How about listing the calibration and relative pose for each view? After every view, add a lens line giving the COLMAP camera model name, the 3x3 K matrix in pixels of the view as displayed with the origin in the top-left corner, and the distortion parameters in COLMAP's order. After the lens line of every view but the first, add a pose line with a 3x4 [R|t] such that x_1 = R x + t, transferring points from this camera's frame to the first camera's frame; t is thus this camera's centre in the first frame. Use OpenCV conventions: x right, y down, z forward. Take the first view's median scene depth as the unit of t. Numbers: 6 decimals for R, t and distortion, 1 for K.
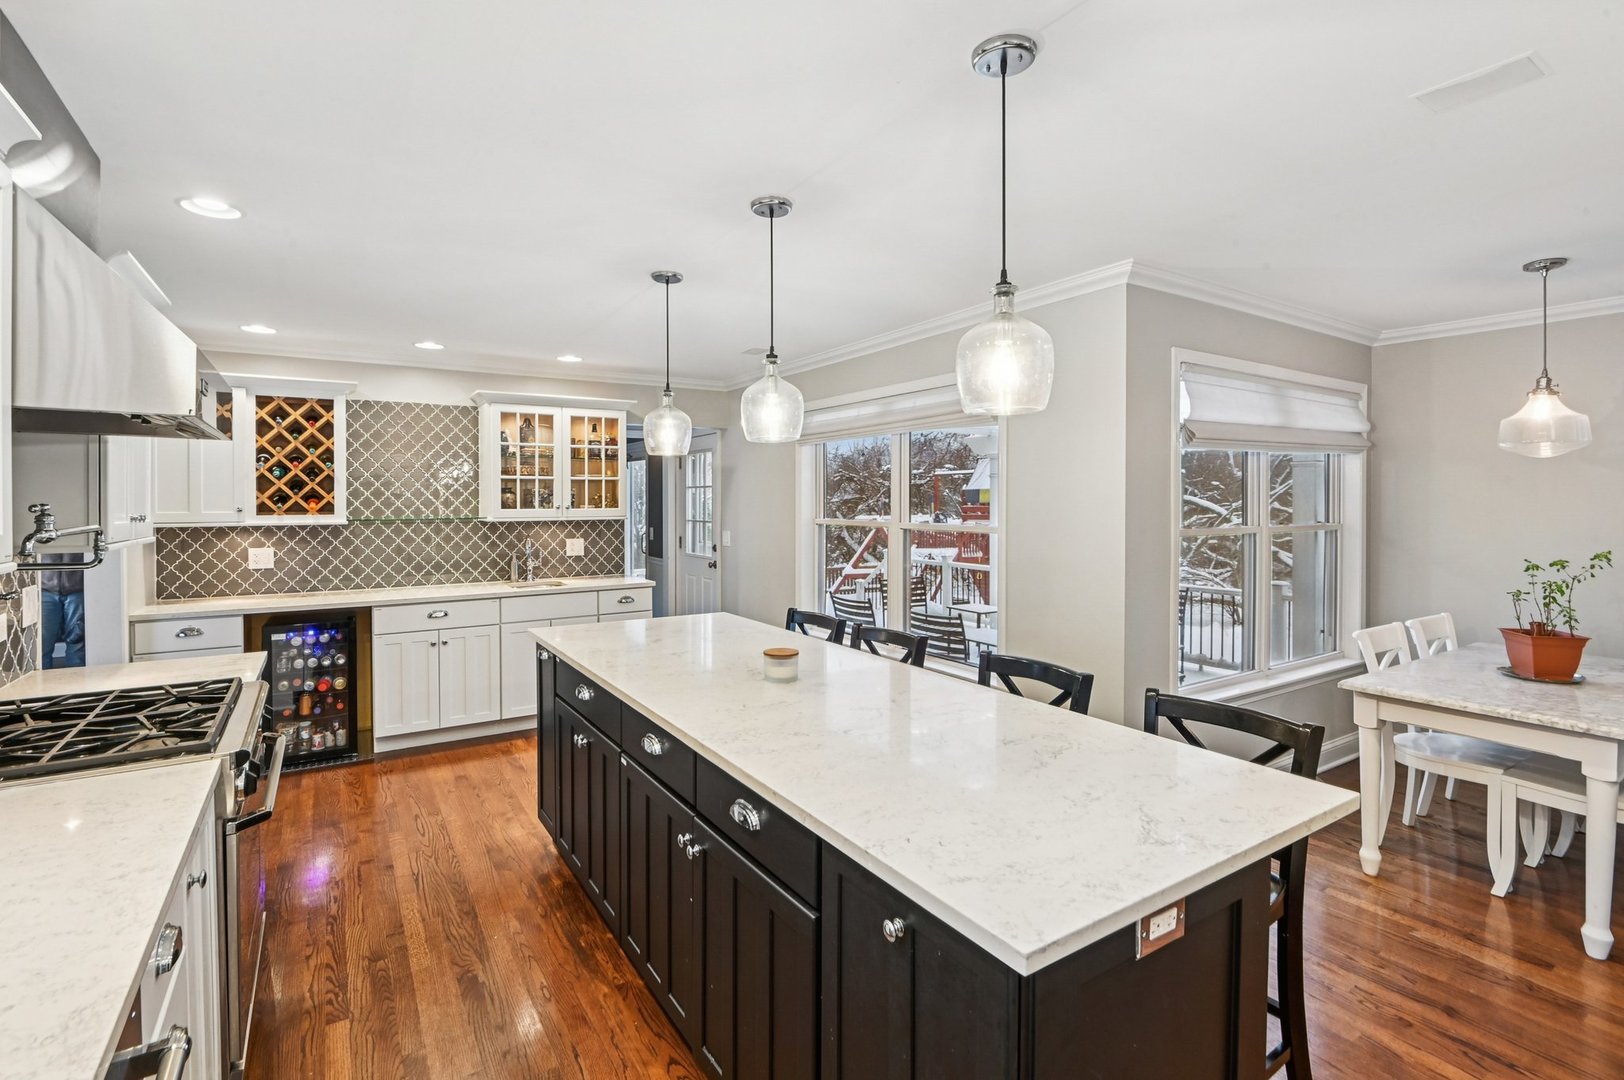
lens RADIAL K [[742.1, 0, 804.9], [0, 742.1, 519.5], [0, 0, 1]] dist [0.007610, -0.012481]
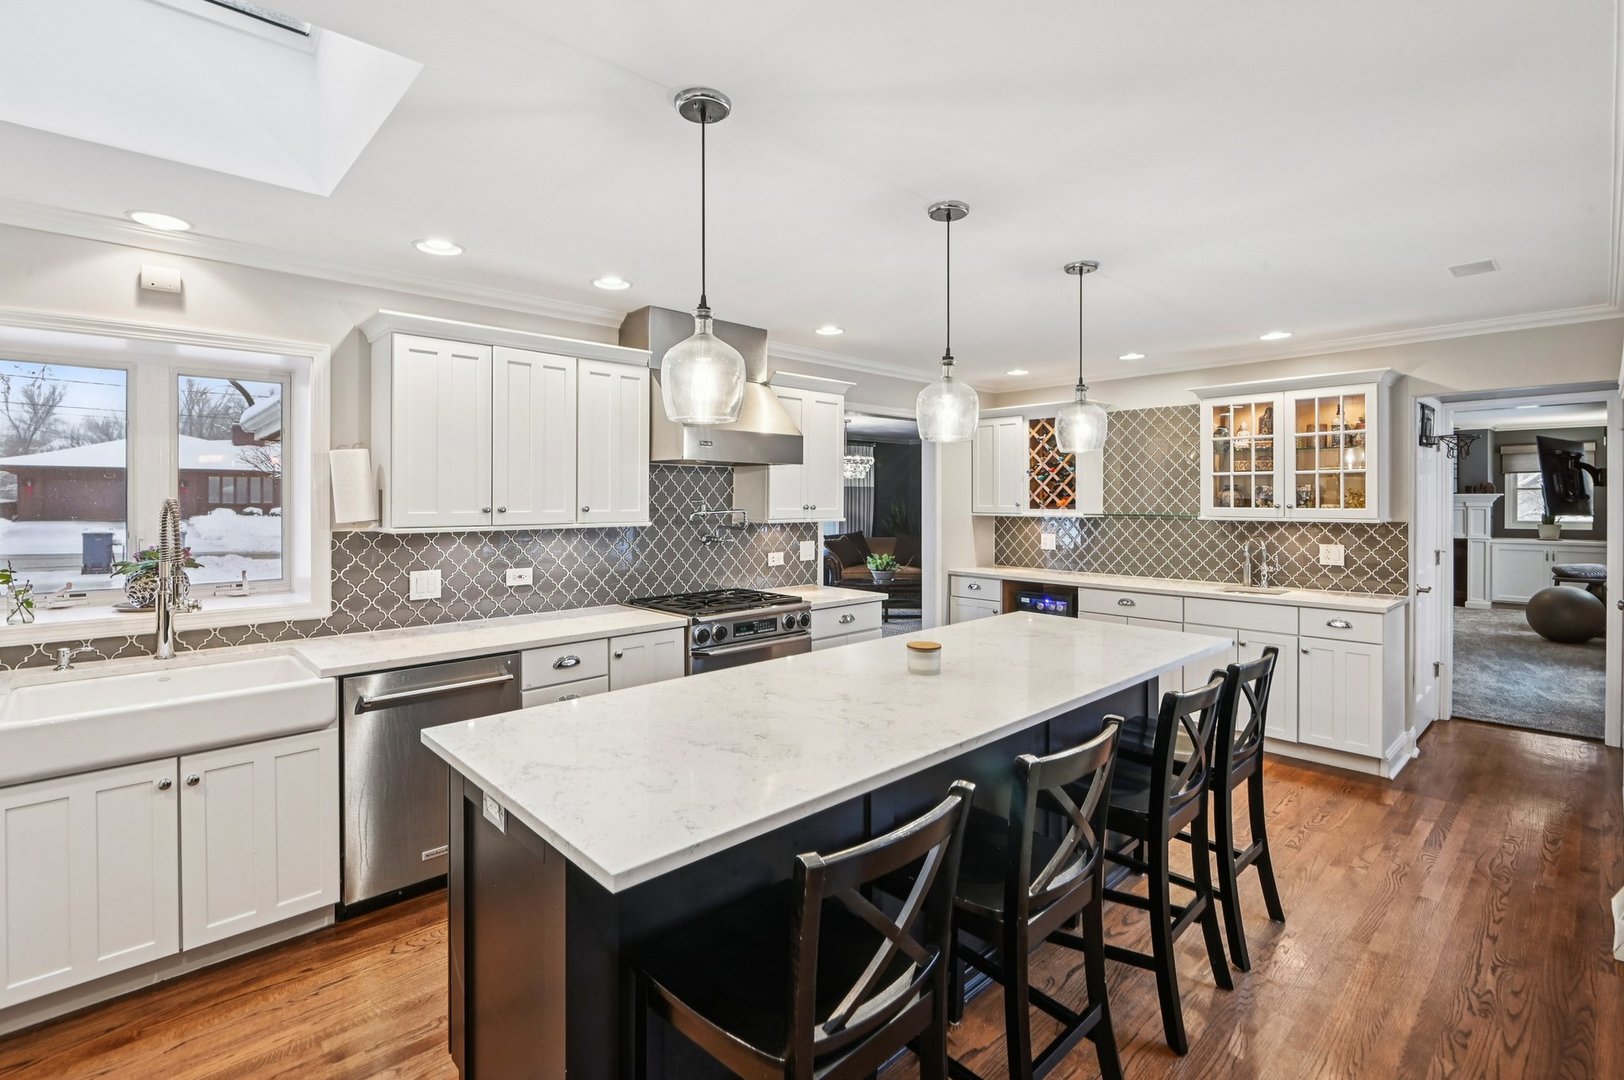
lens RADIAL K [[742.1, 0, 804.9], [0, 742.1, 519.5], [0, 0, 1]] dist [0.007610, -0.012481]
pose [[0.203458, 0.031261, -0.978584, 0.439375], [-0.026811, 0.999293, 0.026348, -0.009582], [0.978717, 0.020876, 0.204152, 0.289299]]
